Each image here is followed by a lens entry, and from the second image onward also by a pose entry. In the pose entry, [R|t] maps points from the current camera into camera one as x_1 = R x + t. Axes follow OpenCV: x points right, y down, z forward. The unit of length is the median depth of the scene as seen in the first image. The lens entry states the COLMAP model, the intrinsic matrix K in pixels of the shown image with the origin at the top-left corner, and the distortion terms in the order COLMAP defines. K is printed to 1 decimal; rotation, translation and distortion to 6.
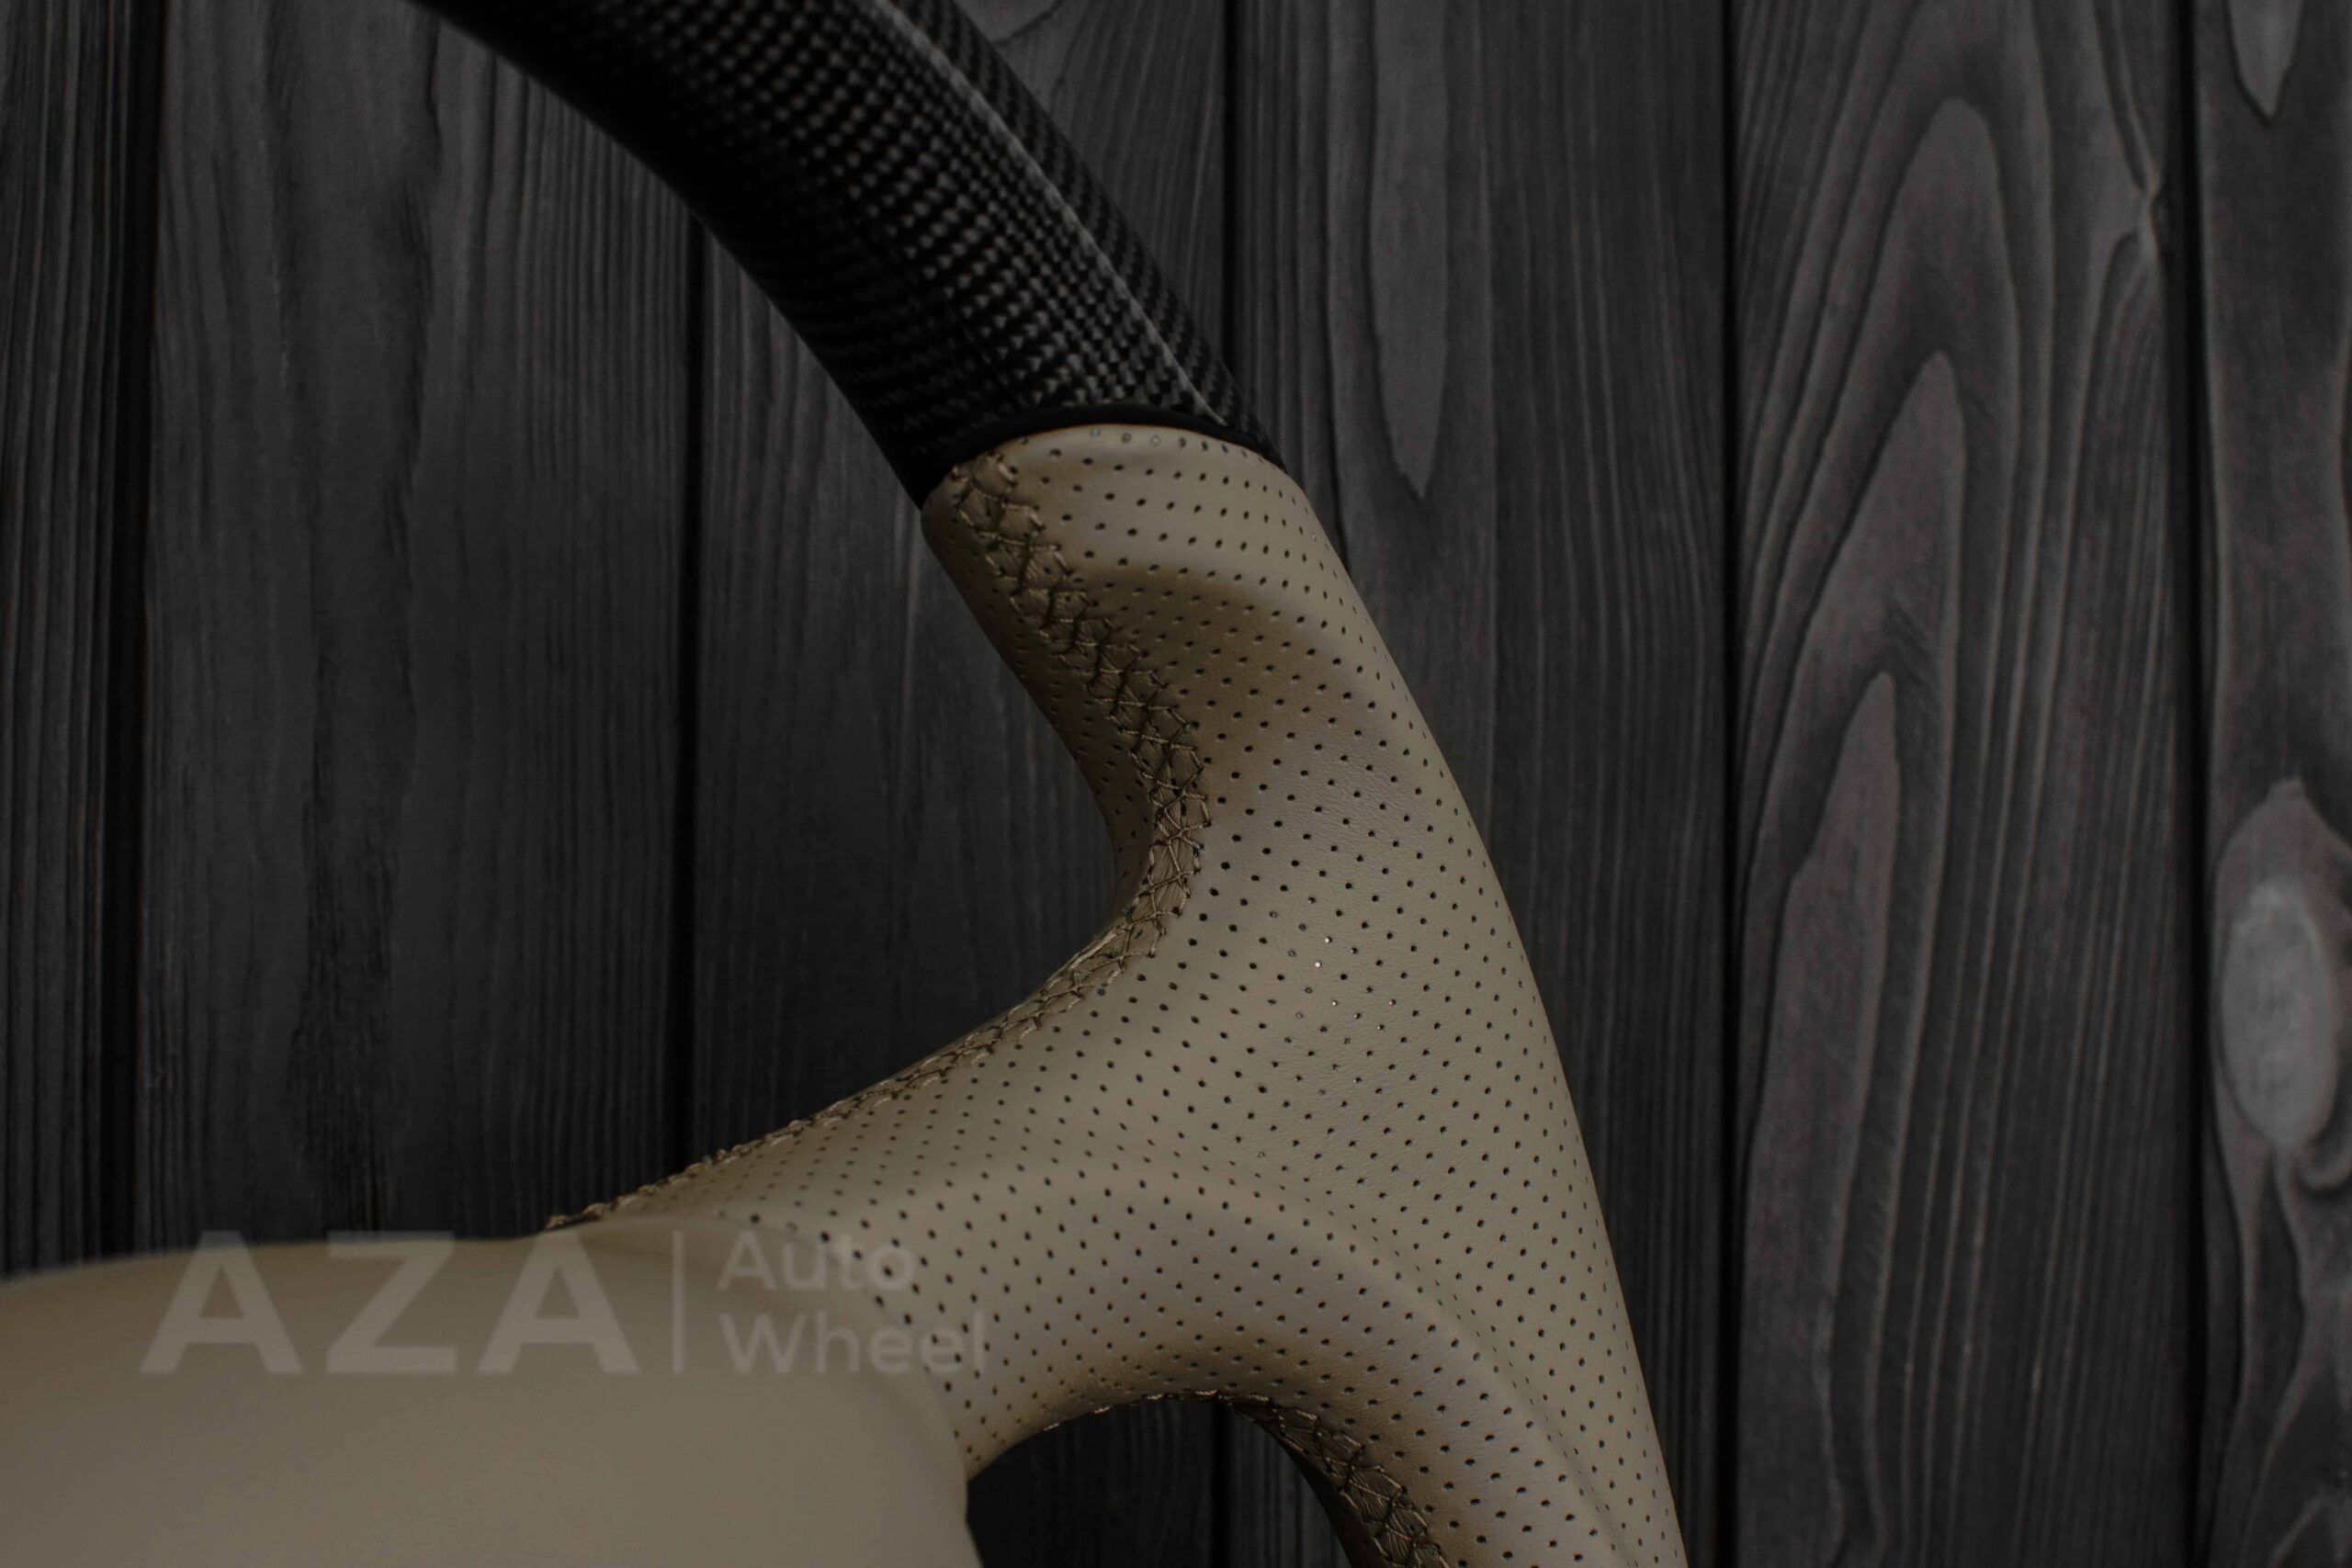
lens RADIAL K [[3662.2, 0, 1216.8], [0, 3662.2, 800.8], [0, 0, 1]] dist [-0.183239, 0.000000]
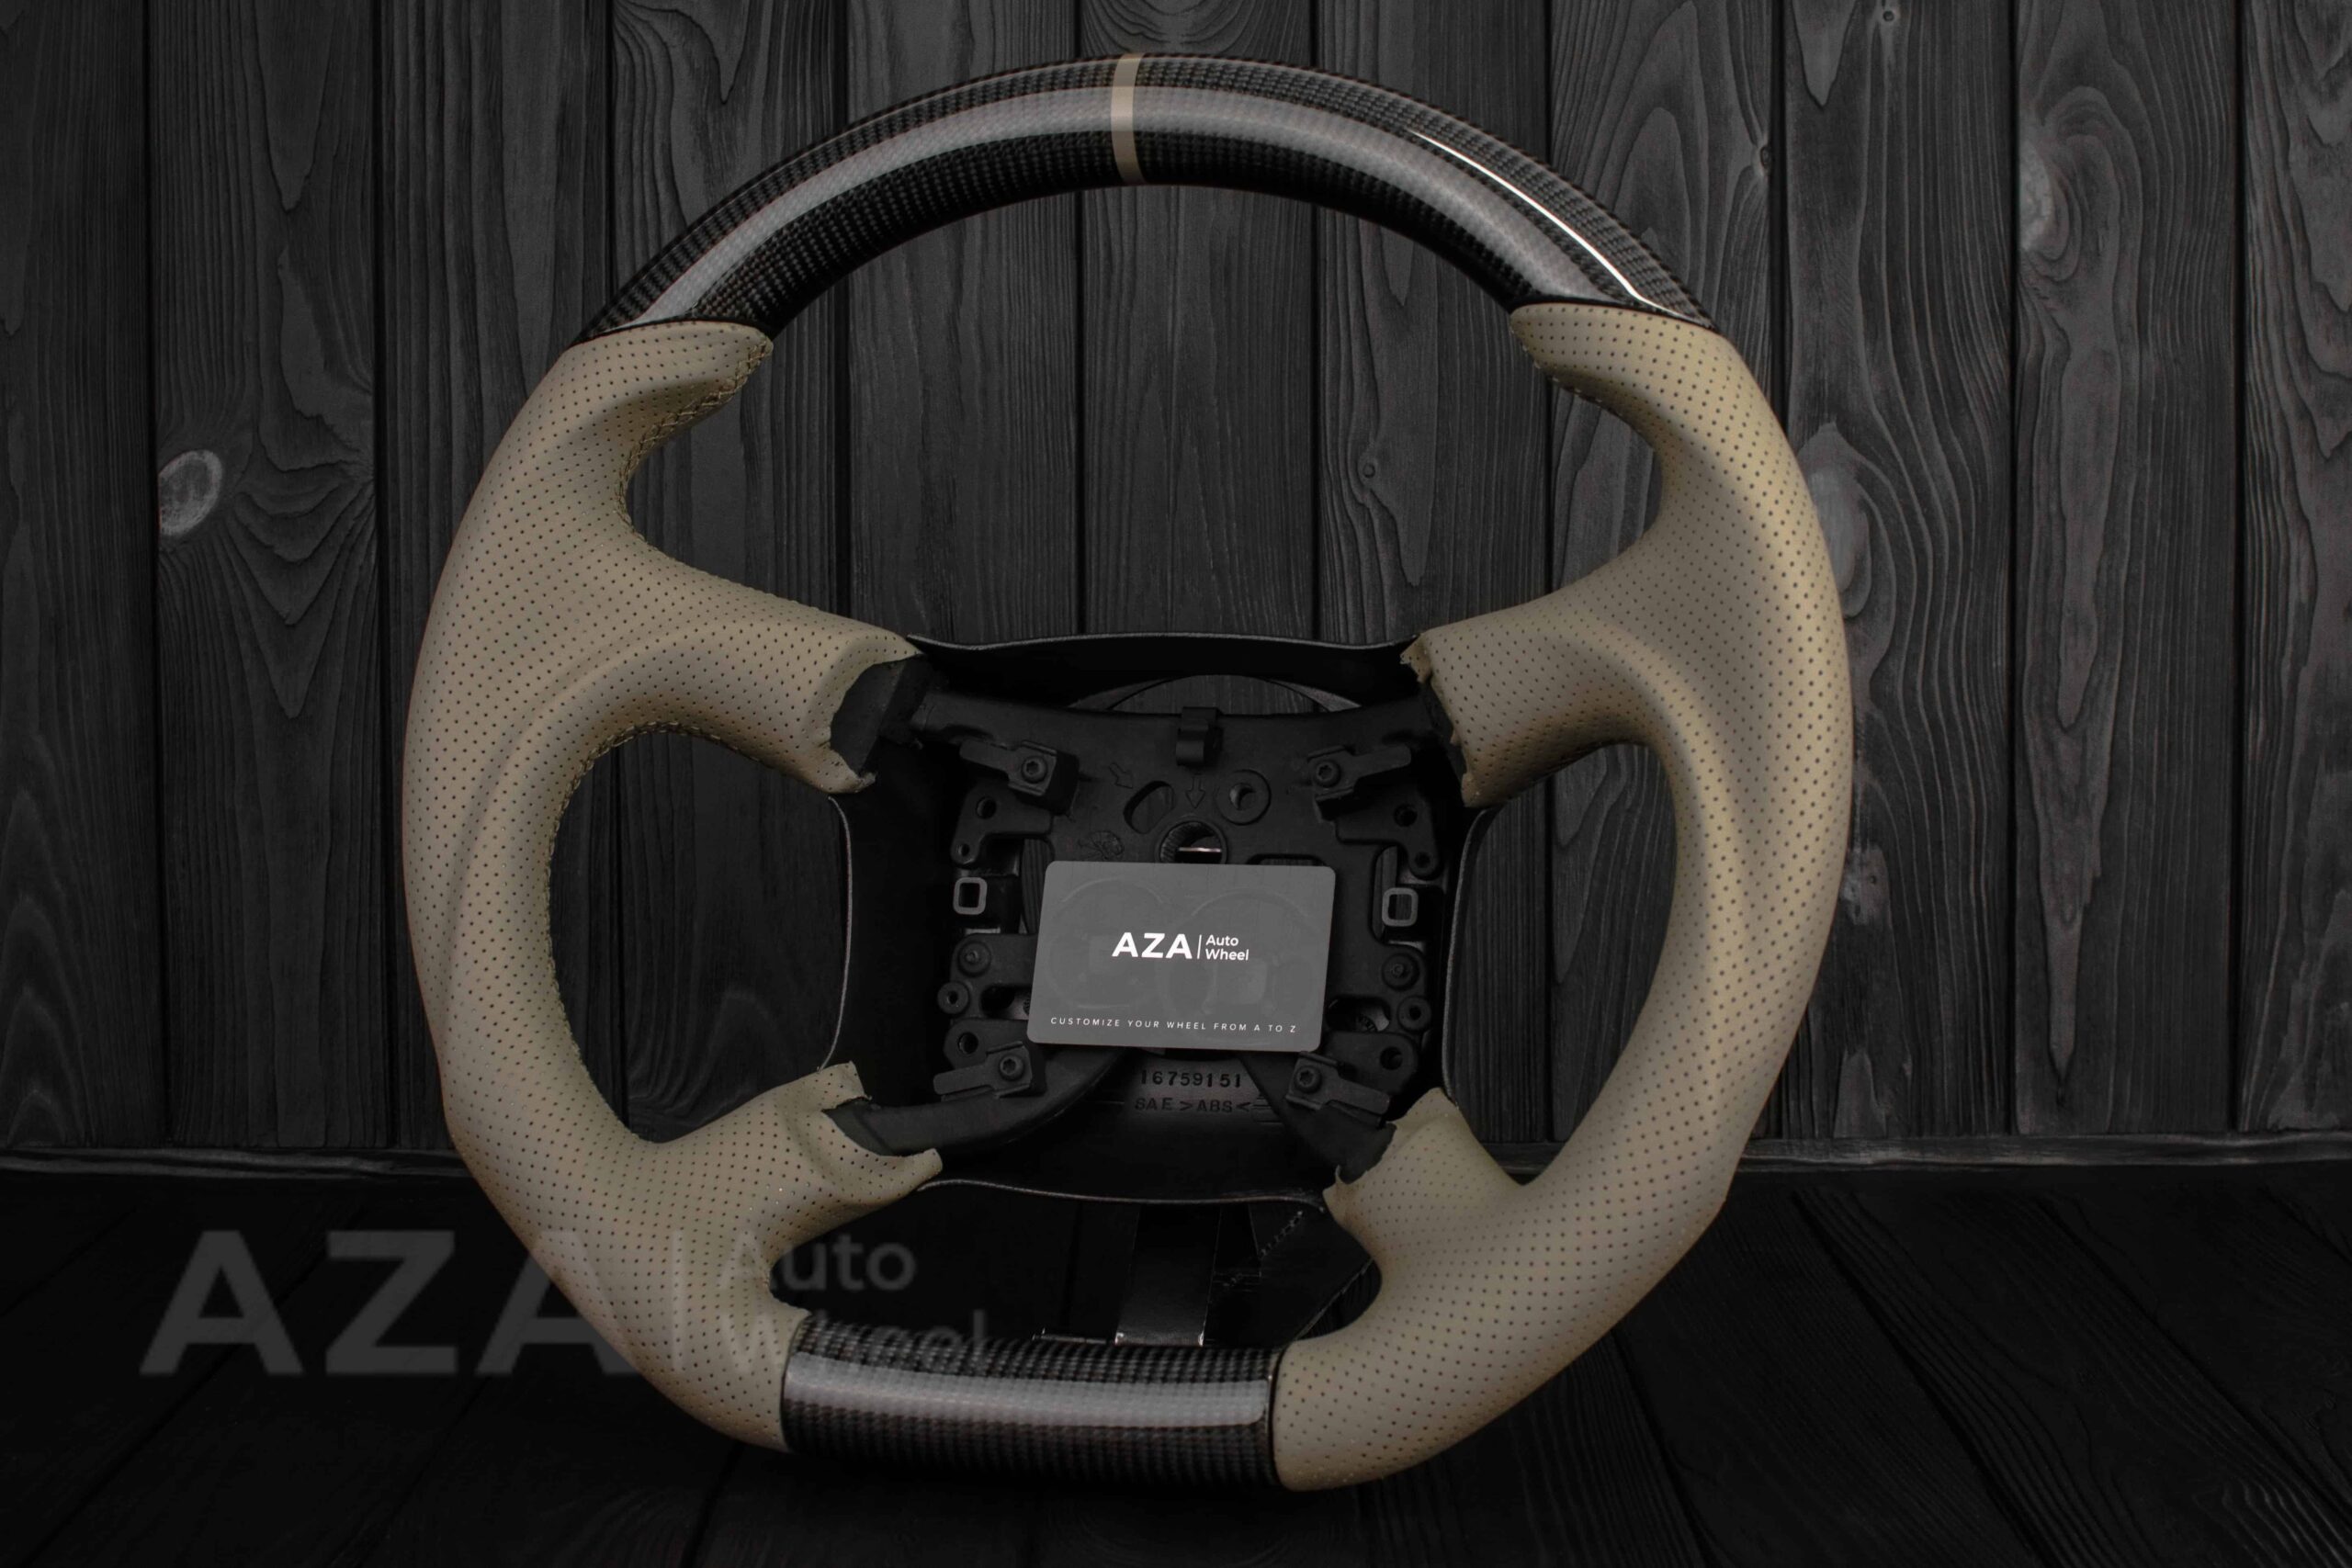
lens RADIAL K [[3662.2, 0, 1181.9], [0, 3662.2, 791.0], [0, 0, 1]] dist [-0.183239, 0.000000]
pose [[0.980668, 0.001437, -0.195675, 0.349505], [0.020195, 0.993890, 0.108511, -0.031038], [0.194635, -0.110365, 0.974647, -1.198427]]
